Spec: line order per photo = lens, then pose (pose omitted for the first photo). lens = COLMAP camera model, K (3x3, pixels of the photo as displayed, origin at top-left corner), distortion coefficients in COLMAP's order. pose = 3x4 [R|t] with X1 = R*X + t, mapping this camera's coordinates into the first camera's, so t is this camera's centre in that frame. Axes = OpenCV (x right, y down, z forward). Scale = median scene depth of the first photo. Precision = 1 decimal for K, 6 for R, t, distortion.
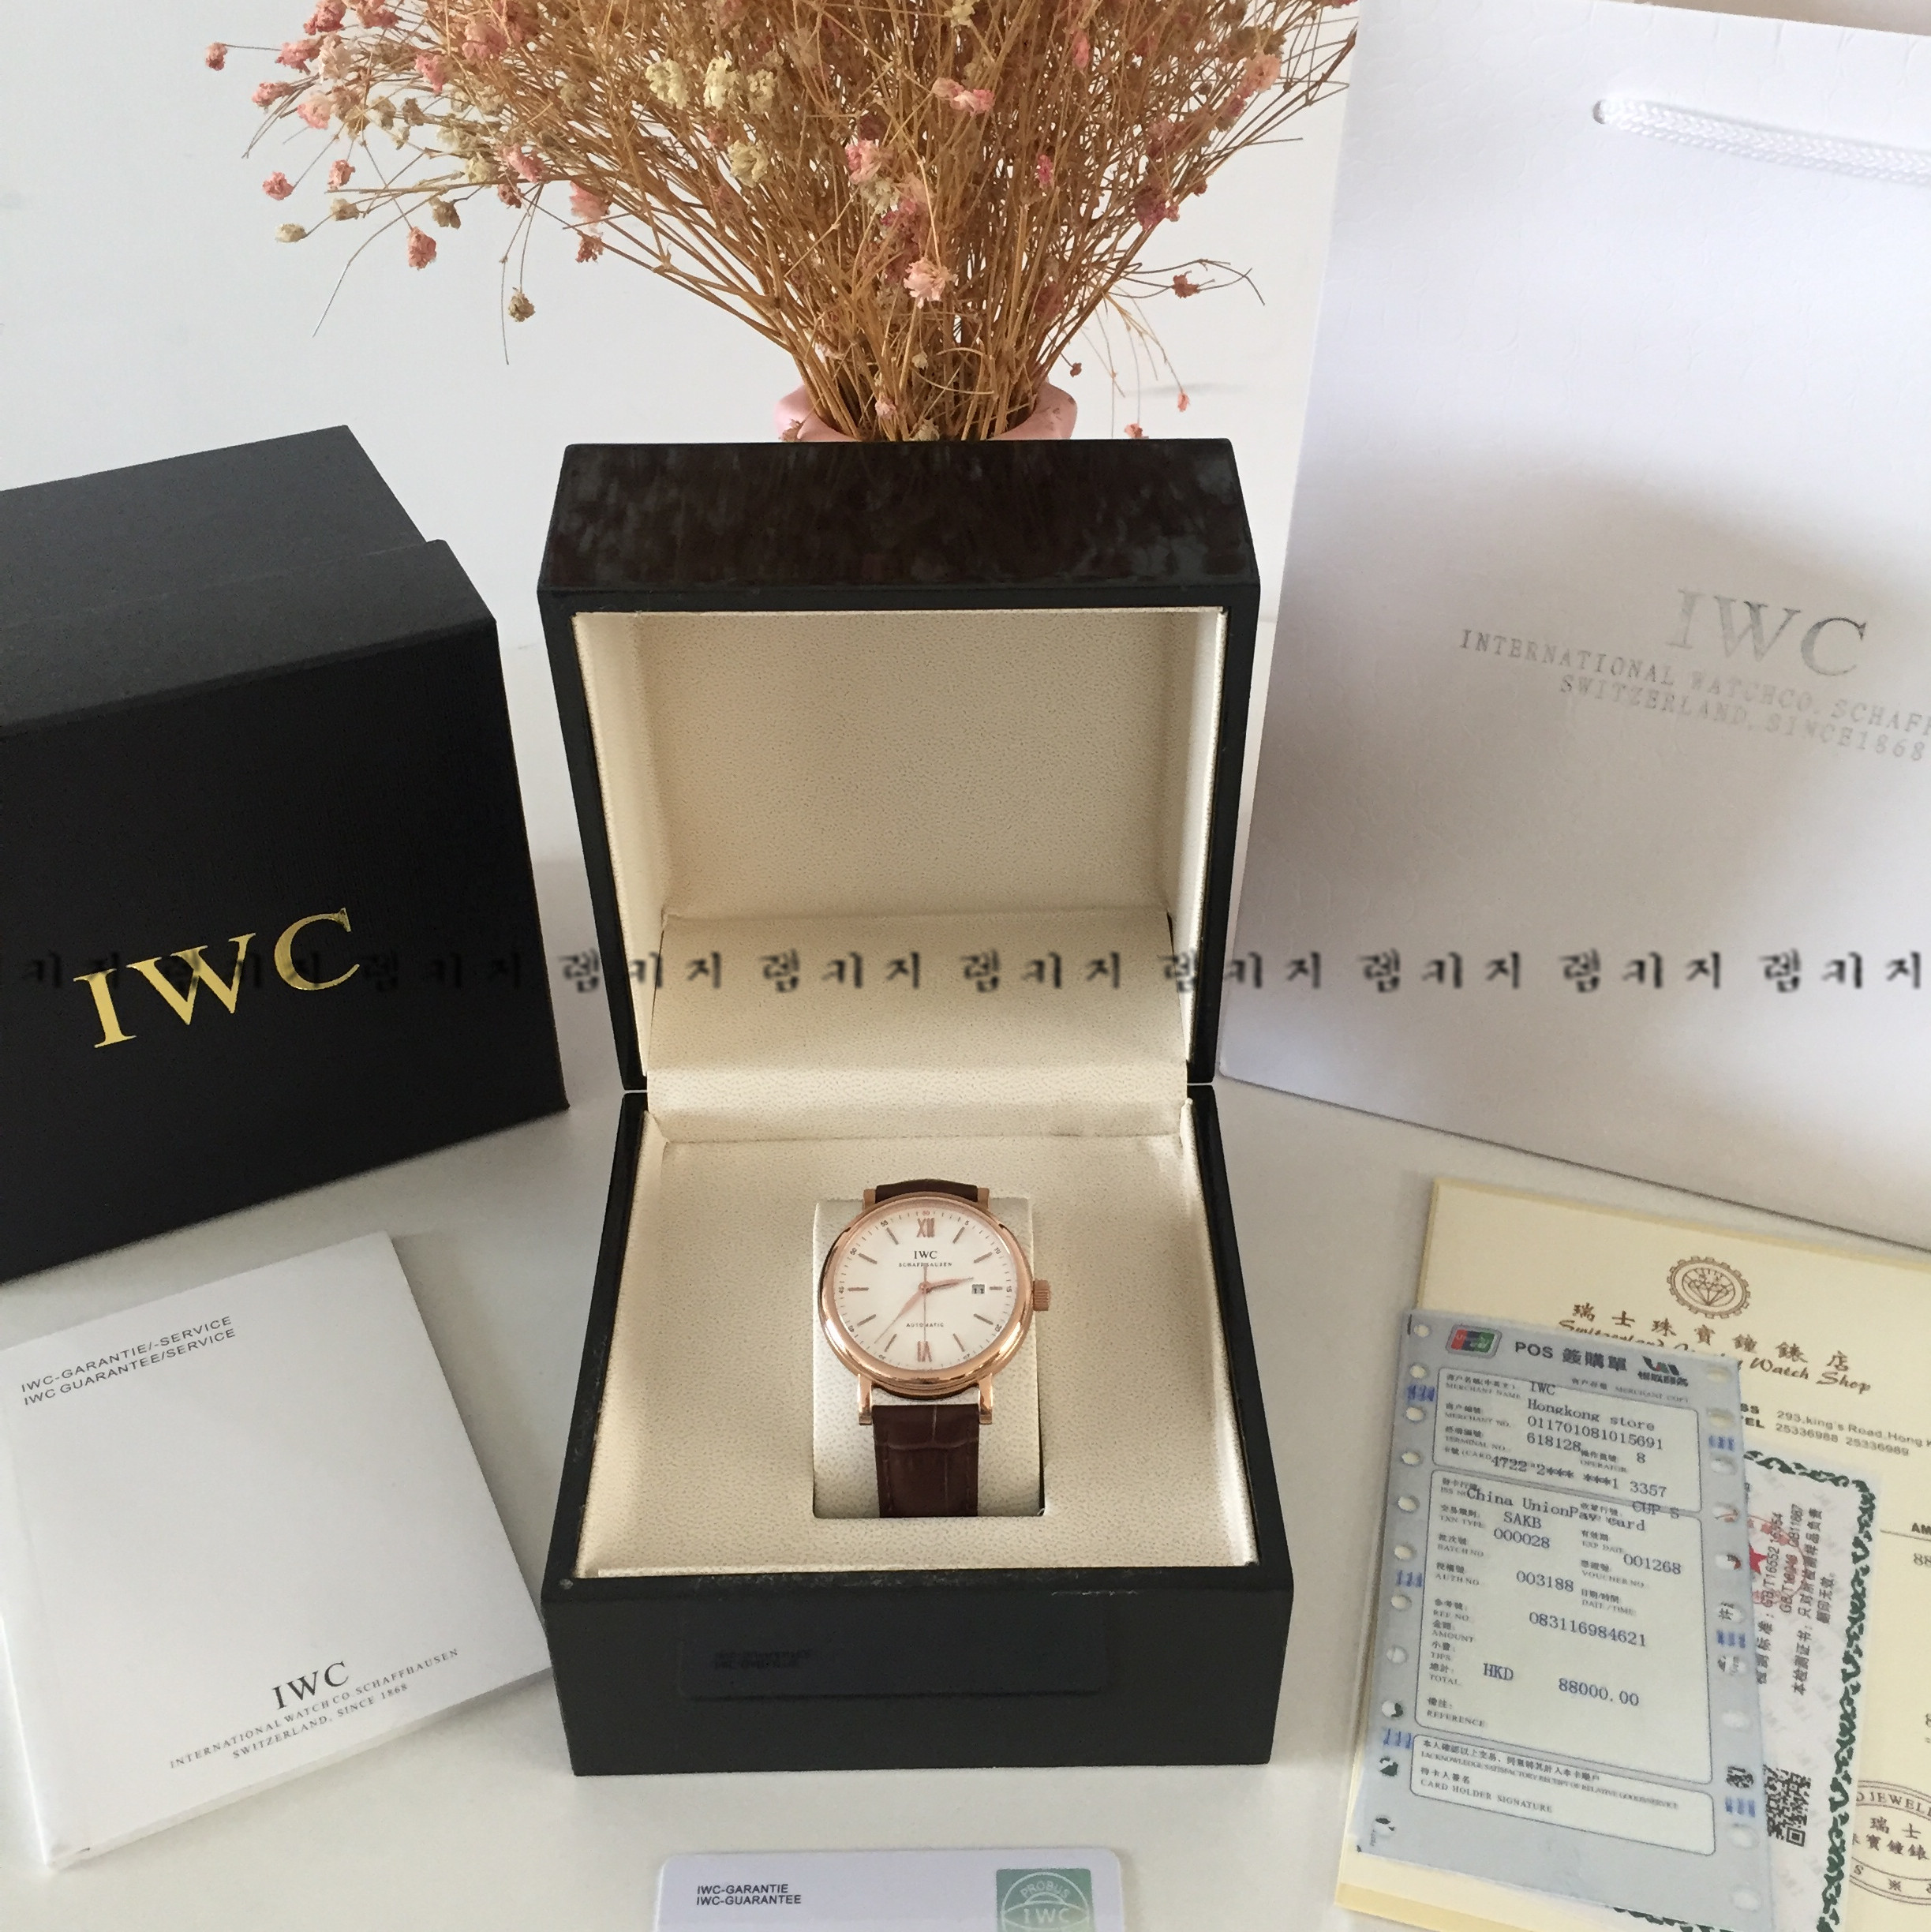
lens RADIAL K [[2261.1, 0, 967.6], [0, 2261.1, 961.1], [0, 0, 1]] dist [0.032869, 0.000000]
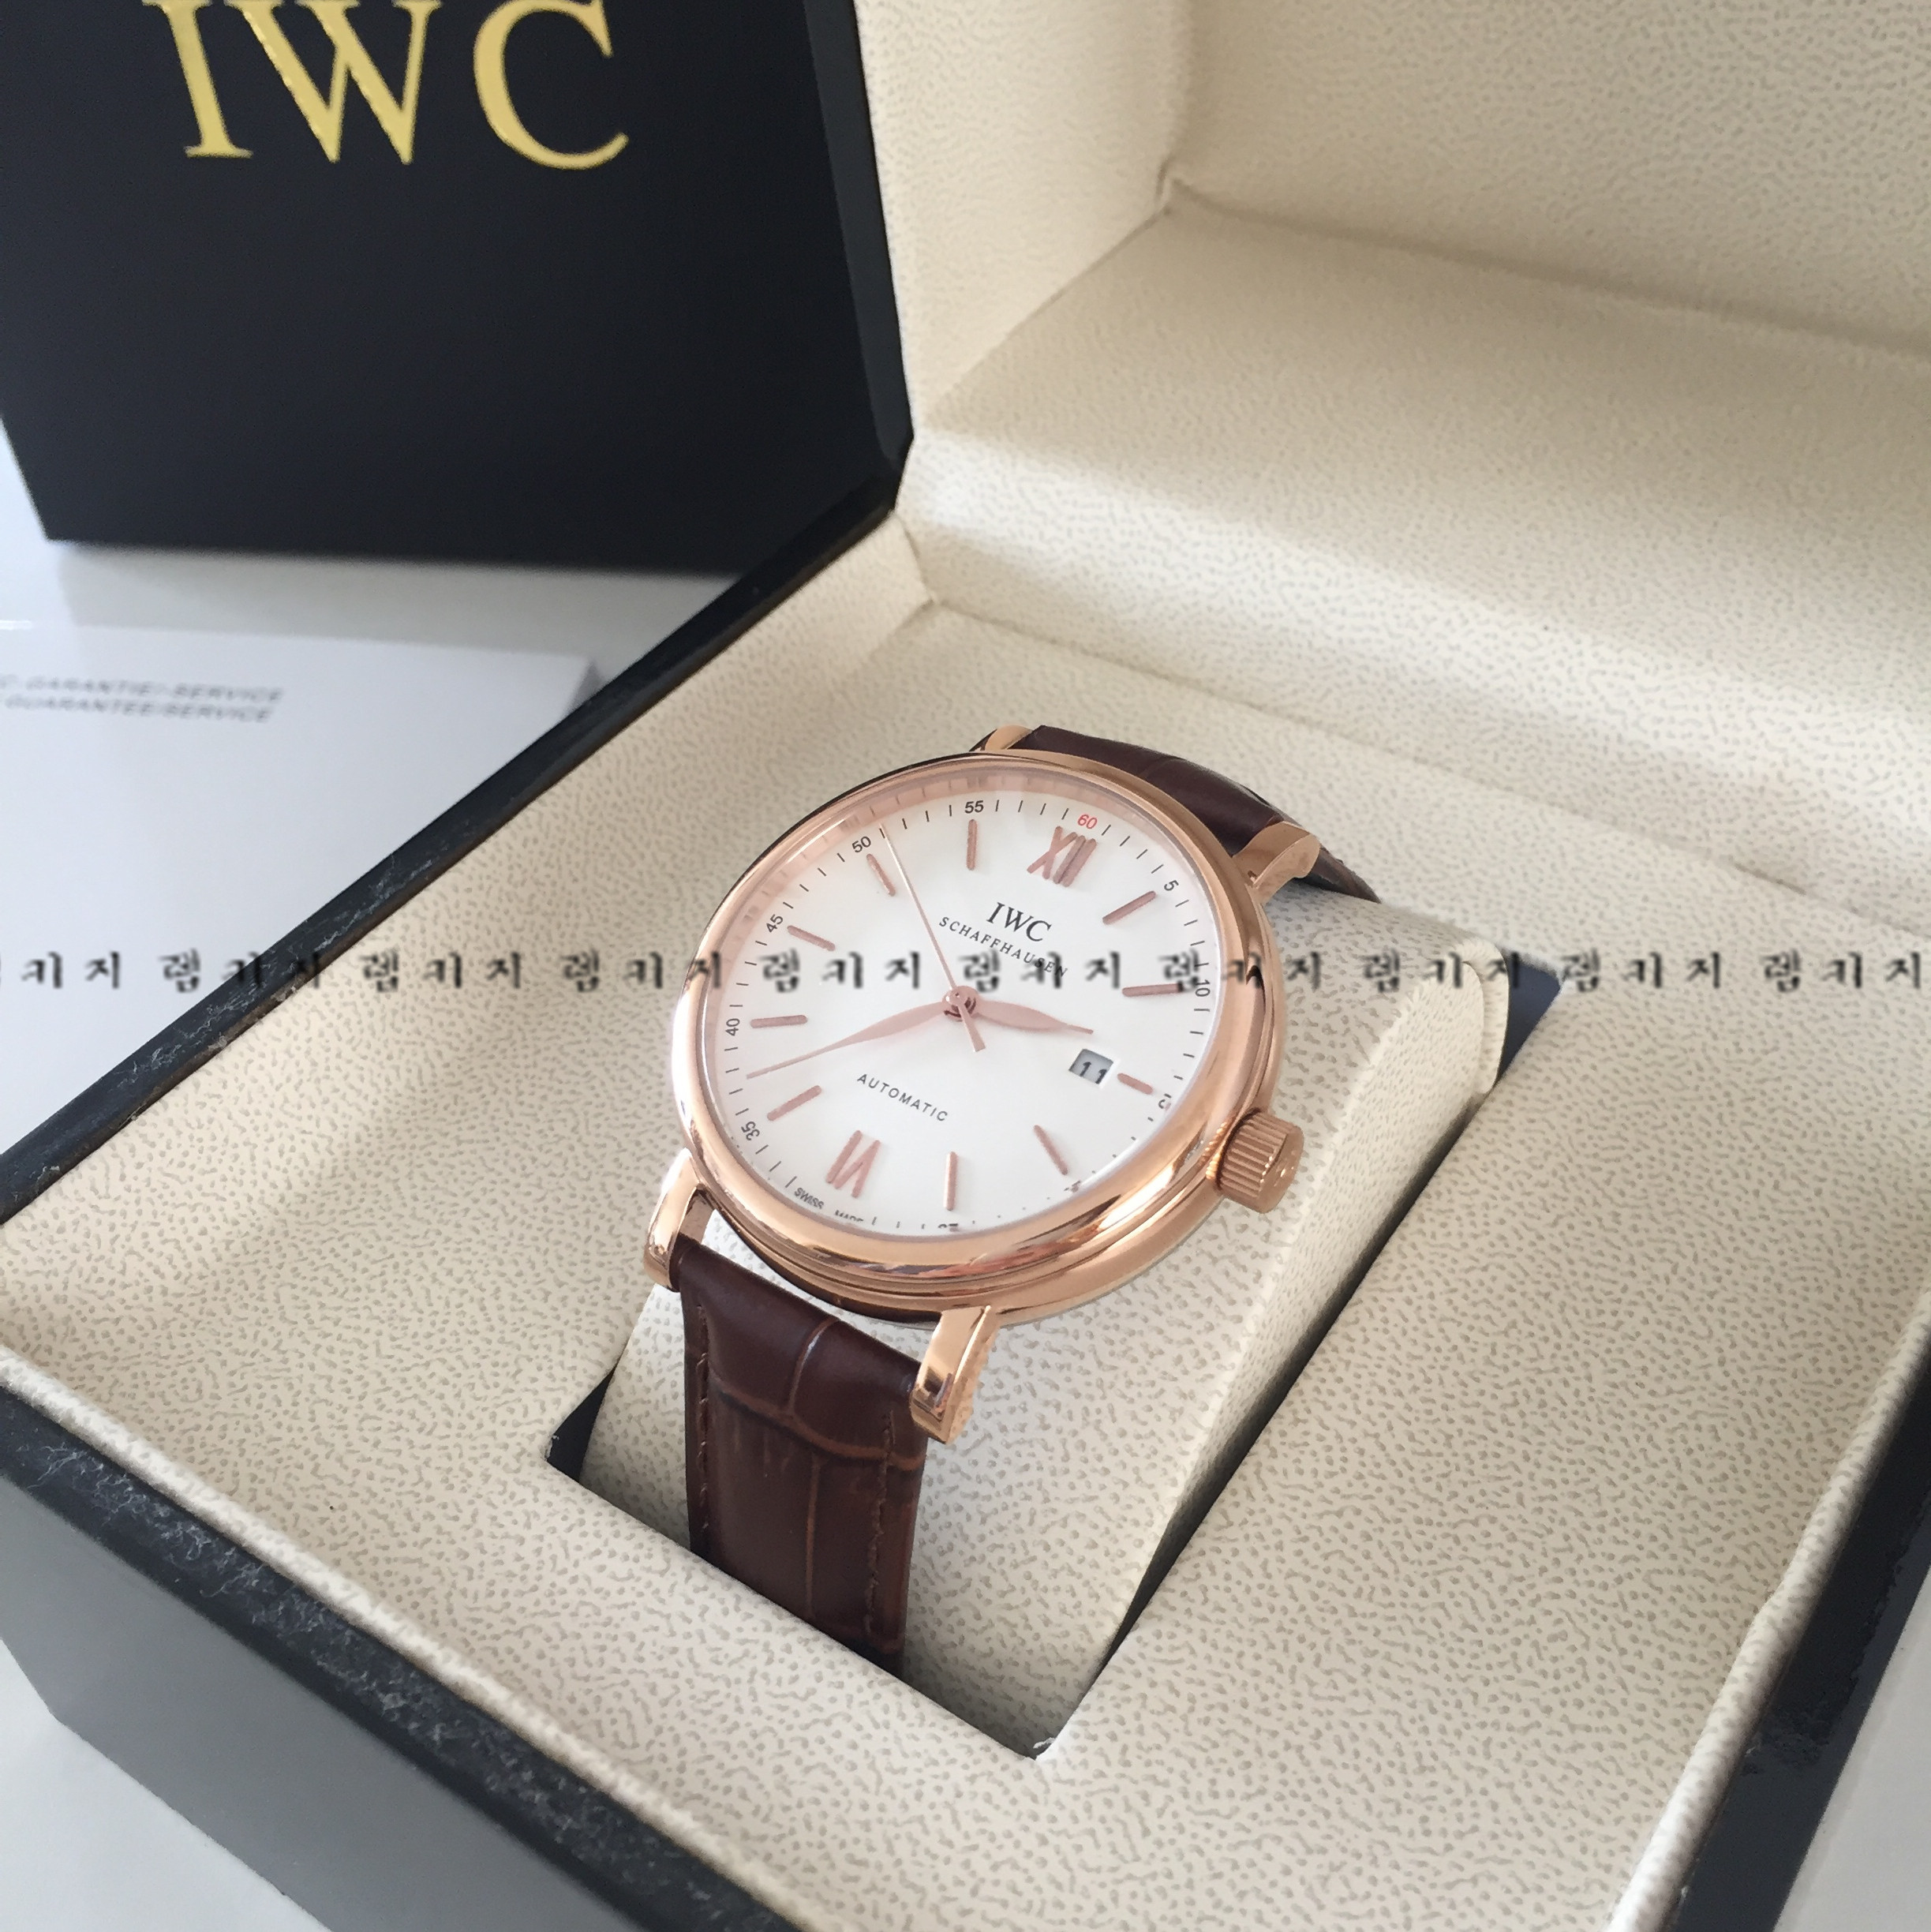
lens RADIAL K [[2261.1, 0, 973.7], [0, 2261.1, 964.6], [0, 0, 1]] dist [0.032869, 0.000000]
pose [[0.809021, 0.360062, -0.464586, 0.125357], [-0.316568, 0.932893, 0.171741, 0.070393], [0.495247, 0.008131, 0.868714, 0.624224]]
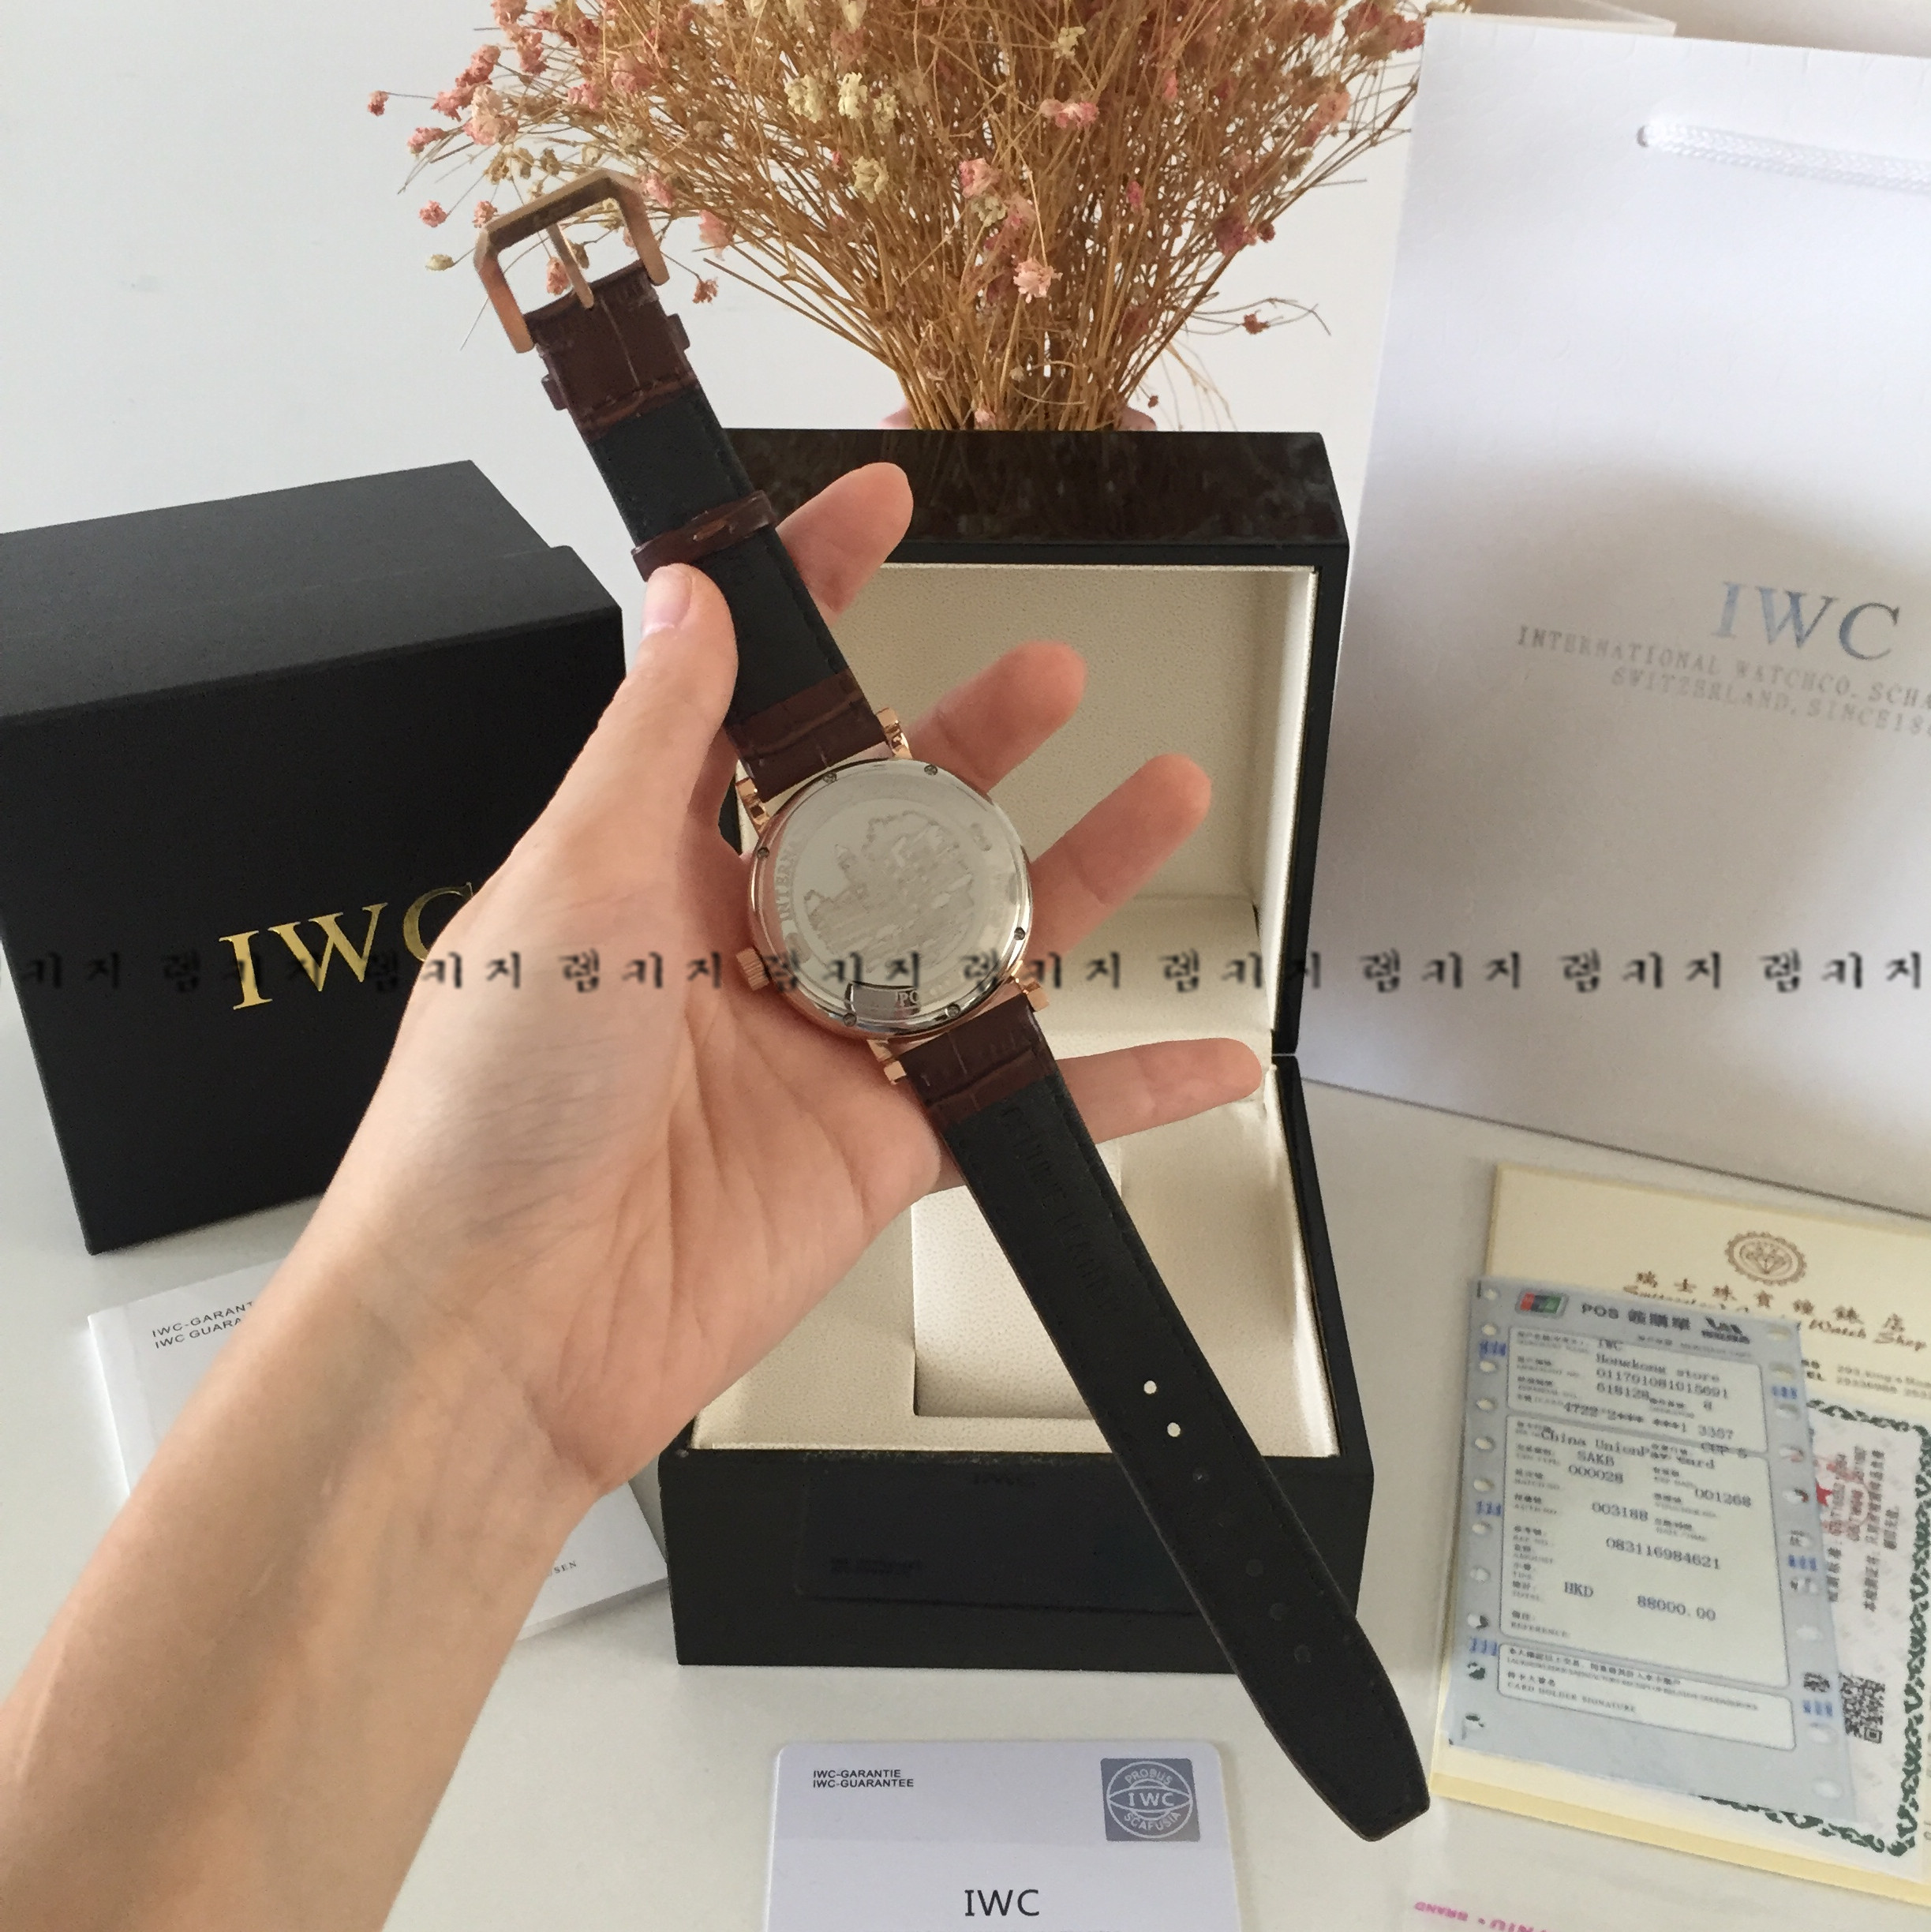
lens RADIAL K [[2261.1, 0, 969.2], [0, 2261.1, 964.6], [0, 0, 1]] dist [0.032869, 0.000000]
pose [[0.999988, 0.003818, -0.002936, -0.039967], [-0.004071, 0.995783, -0.091651, 0.117546], [0.002573, 0.091662, 0.995787, -0.055694]]
